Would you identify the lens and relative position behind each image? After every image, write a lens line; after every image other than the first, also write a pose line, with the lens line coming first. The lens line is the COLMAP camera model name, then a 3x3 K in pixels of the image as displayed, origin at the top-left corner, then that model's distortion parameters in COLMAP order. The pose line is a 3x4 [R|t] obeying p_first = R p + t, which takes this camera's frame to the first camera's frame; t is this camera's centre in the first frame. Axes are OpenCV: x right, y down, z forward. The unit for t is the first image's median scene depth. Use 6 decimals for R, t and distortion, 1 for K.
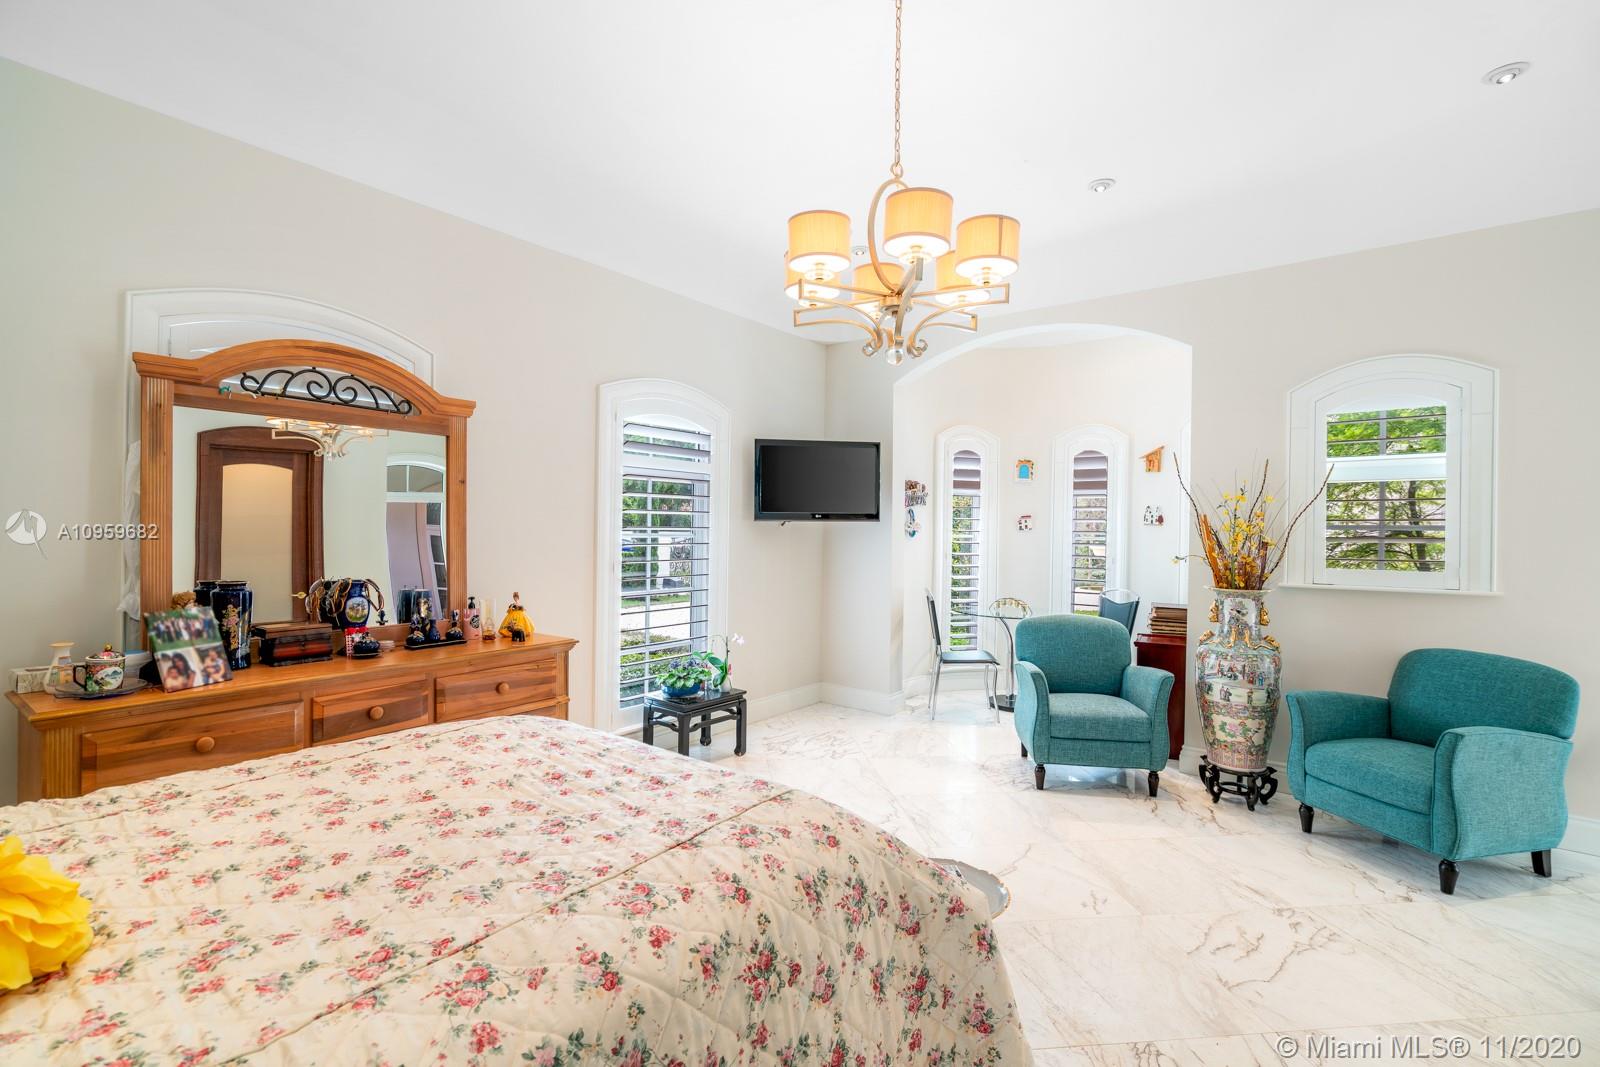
lens RADIAL K [[724.7, 0, 776.0], [0, 724.7, 531.3], [0, 0, 1]] dist [-0.005123, 0.000295]
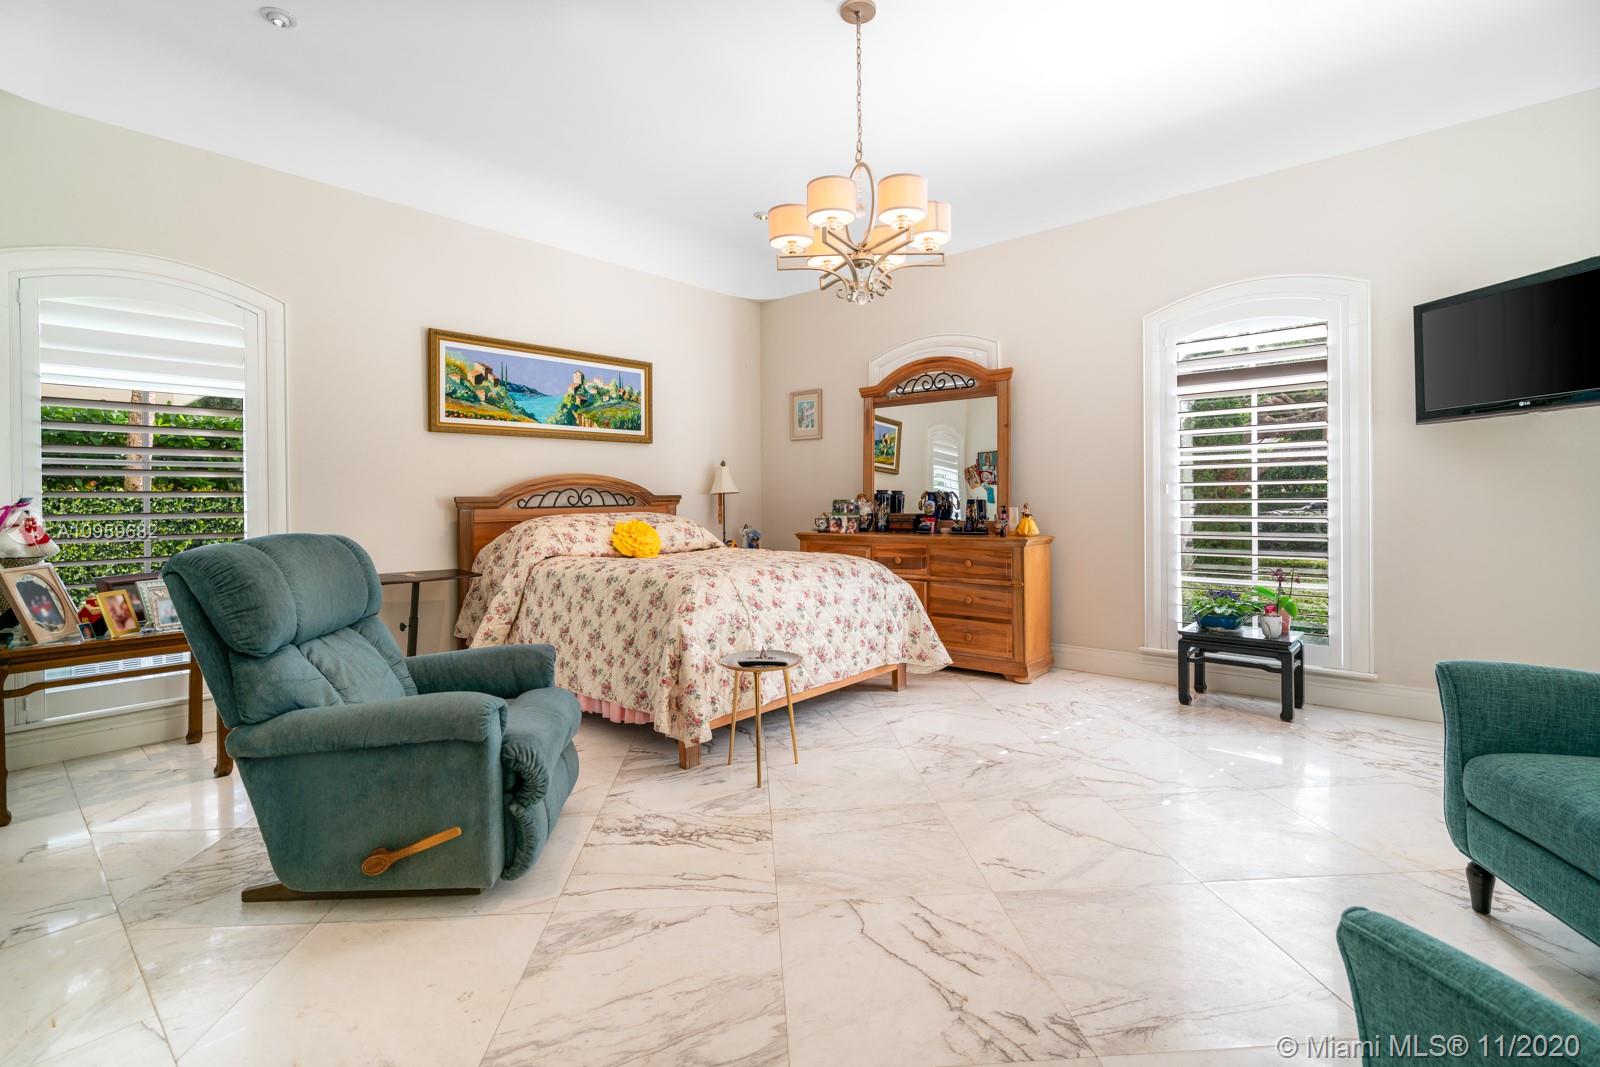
lens RADIAL K [[727.9, 0, 800.0], [0, 727.9, 499.3], [0, 0, 1]] dist [0.000386, 0.000037]
pose [[-0.033078, -0.003291, -0.999447, 1.239583], [0.013684, 0.999899, -0.003745, 0.094625], [0.999359, -0.013801, -0.033029, 0.773884]]
